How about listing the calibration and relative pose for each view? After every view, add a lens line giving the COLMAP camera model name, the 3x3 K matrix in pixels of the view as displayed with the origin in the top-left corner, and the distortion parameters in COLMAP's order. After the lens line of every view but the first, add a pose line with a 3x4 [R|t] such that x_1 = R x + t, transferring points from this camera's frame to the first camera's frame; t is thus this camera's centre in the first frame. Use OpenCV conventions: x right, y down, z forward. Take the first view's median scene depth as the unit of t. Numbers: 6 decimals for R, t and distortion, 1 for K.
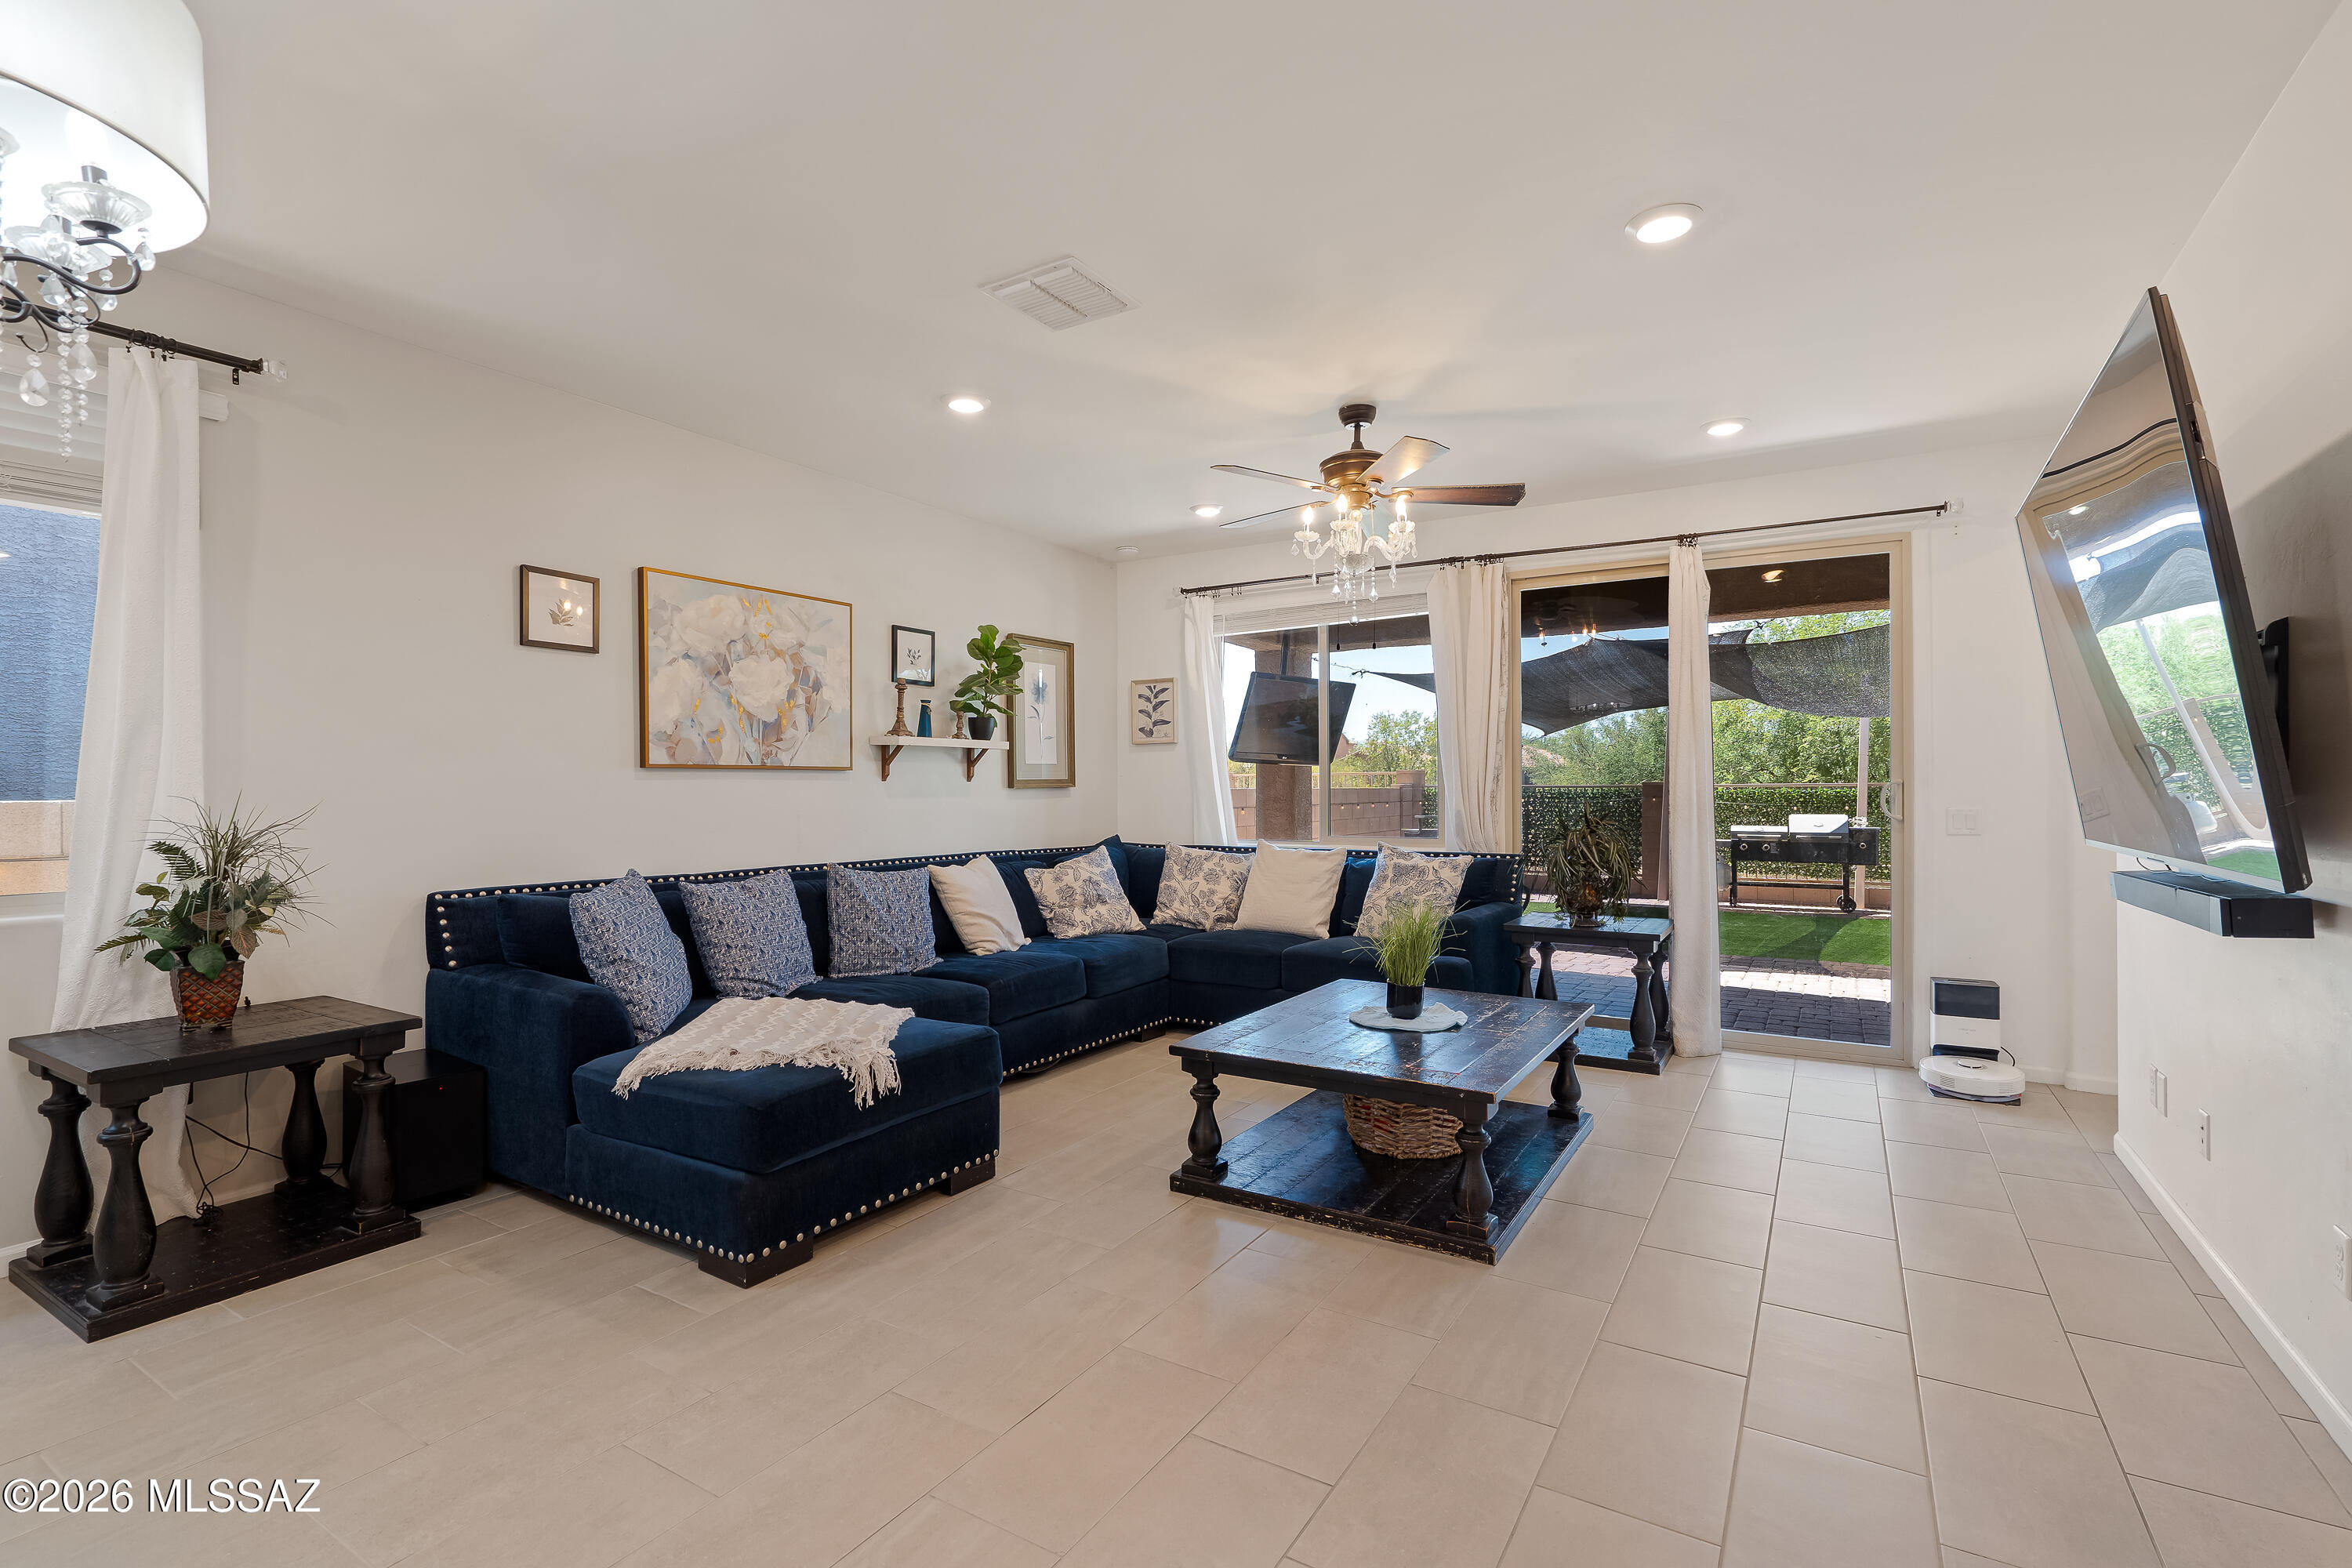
lens RADIAL K [[1079.4, 0, 1171.6], [0, 1079.4, 785.1], [0, 0, 1]] dist [-0.003800, 0.000573]
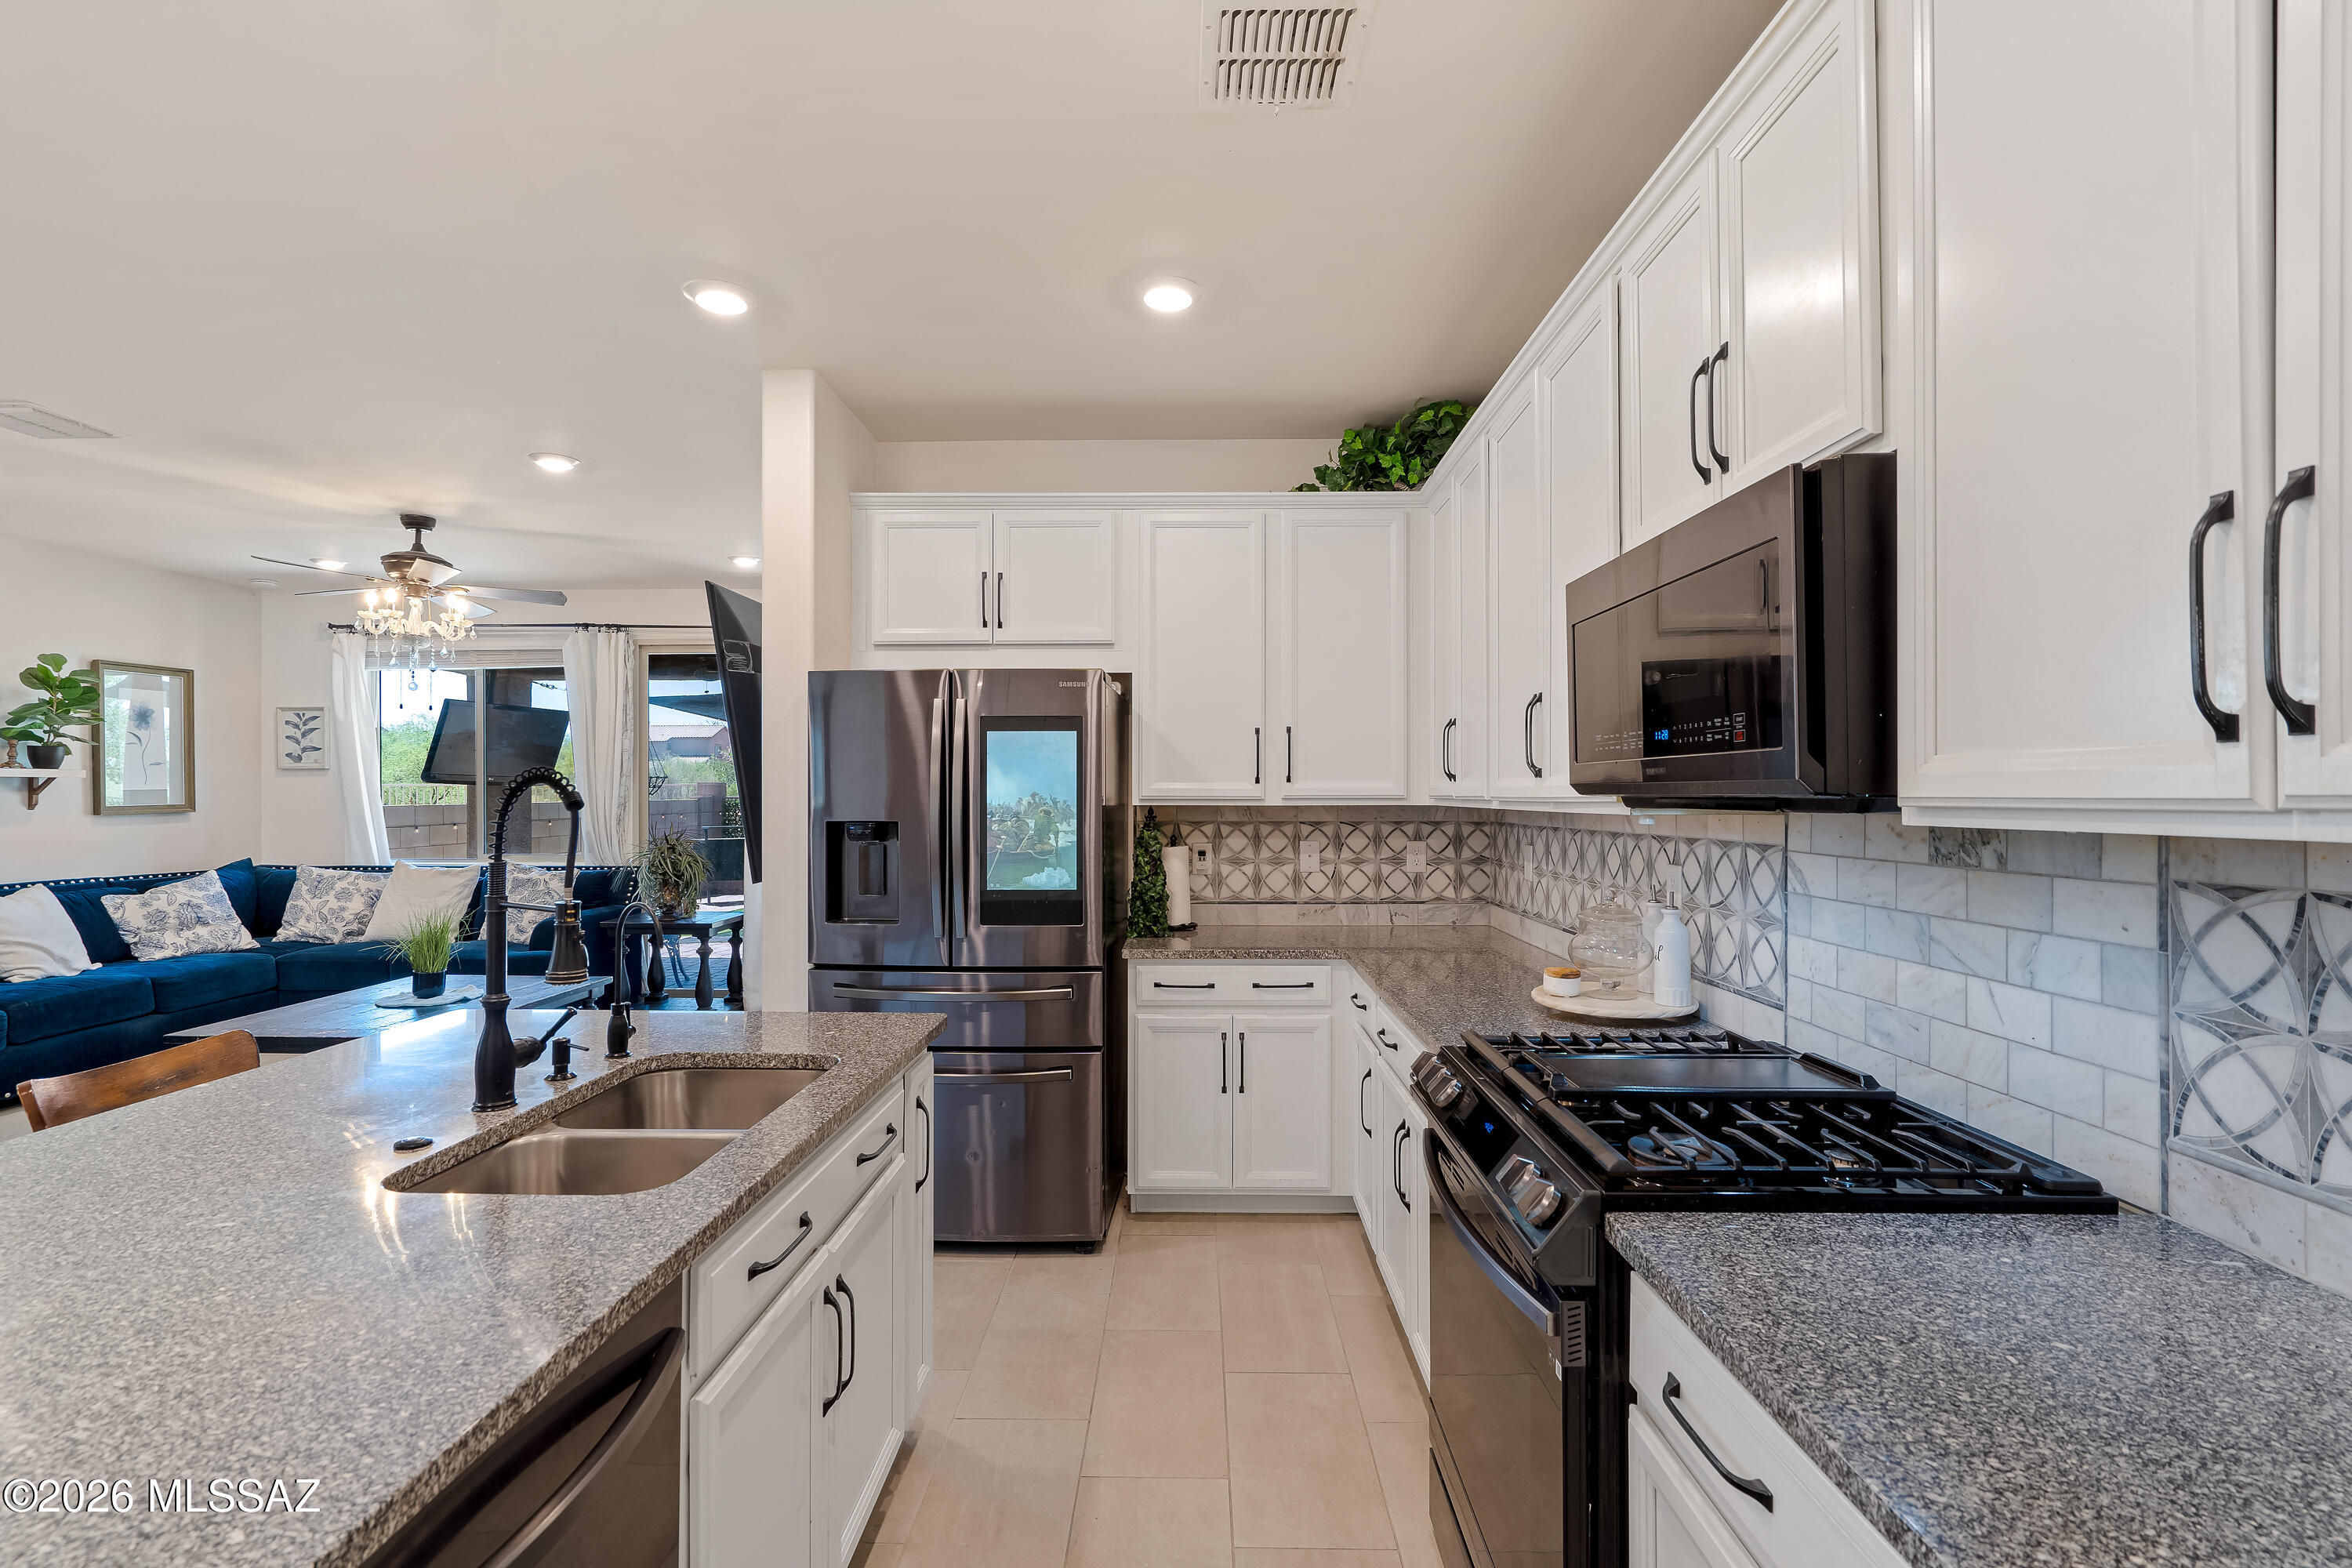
lens RADIAL K [[1071.5, 0, 1171.5], [0, 1071.5, 789.6], [0, 0, 1]] dist [-0.001236, 0.000596]
pose [[0.860915, 0.003715, 0.508735, 0.254447], [-0.004849, 0.999988, 0.000904, -0.033243], [-0.508726, -0.003245, 0.860922, -0.445138]]
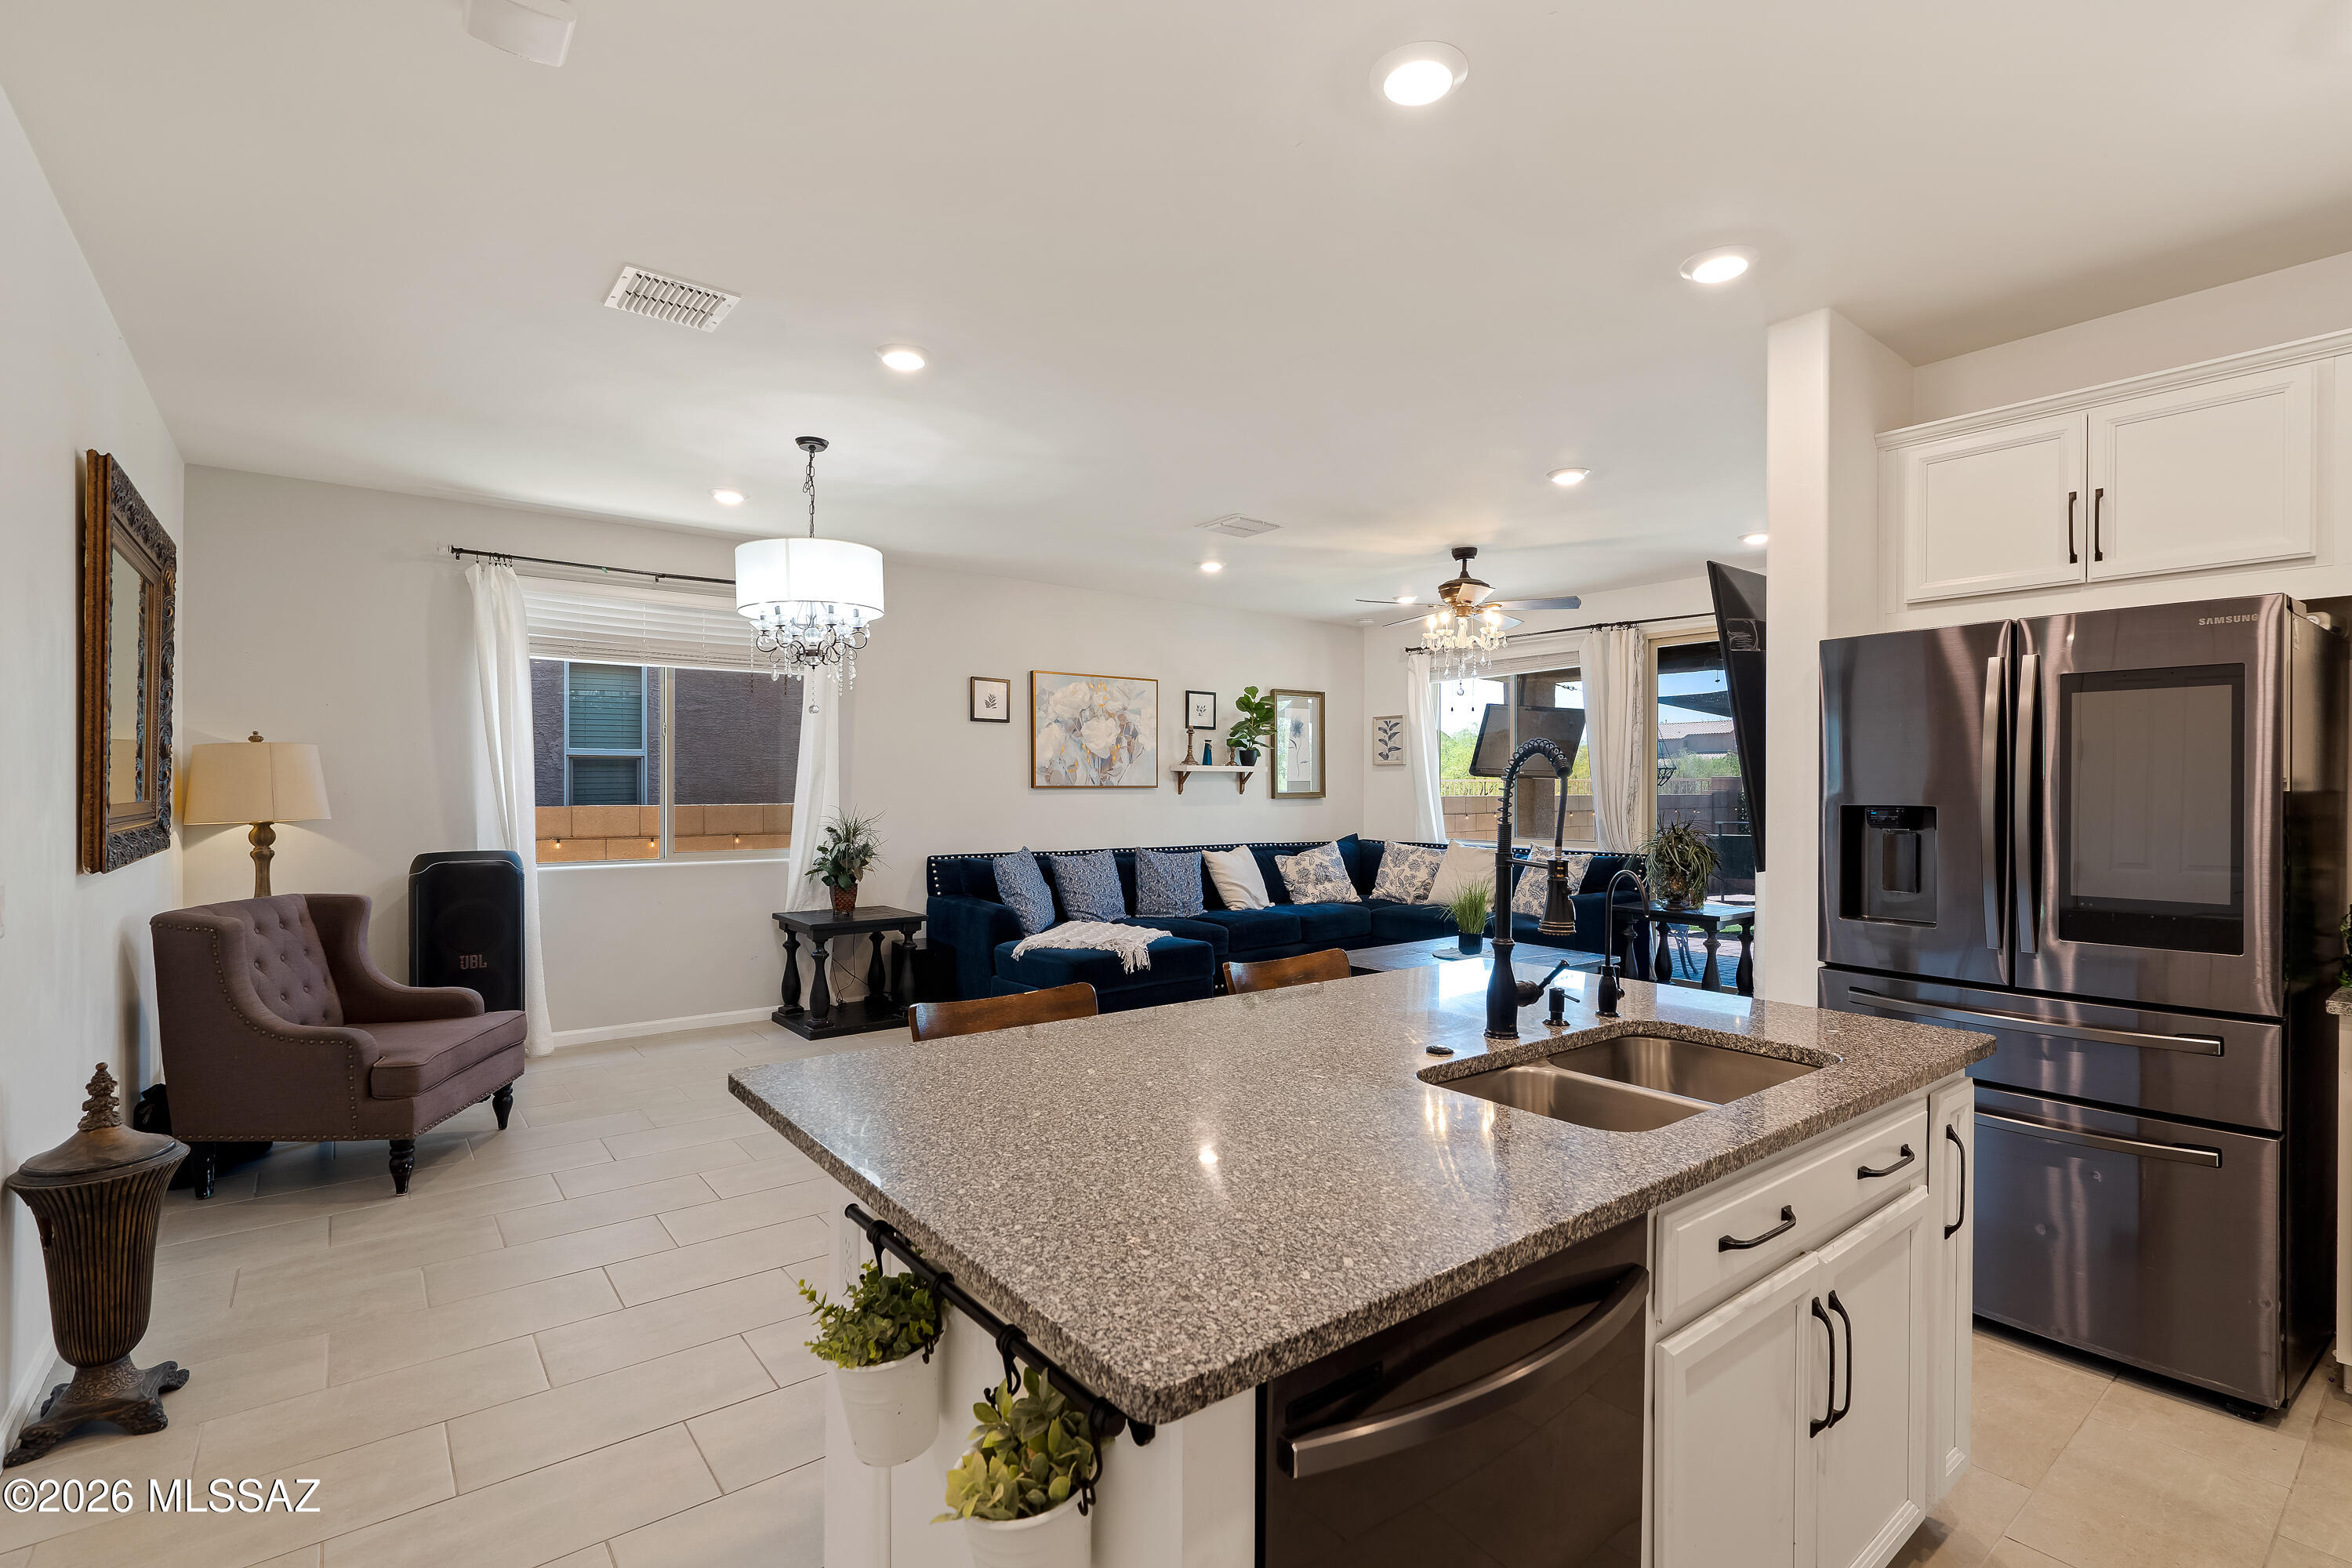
lens RADIAL K [[1071.5, 0, 1171.5], [0, 1071.5, 789.6], [0, 0, 1]] dist [-0.001236, 0.000596]
pose [[0.938412, 0.006382, -0.345459, 0.264658], [-0.004198, 0.999966, 0.007070, -0.023235], [0.345492, -0.005184, 0.938407, -0.452229]]
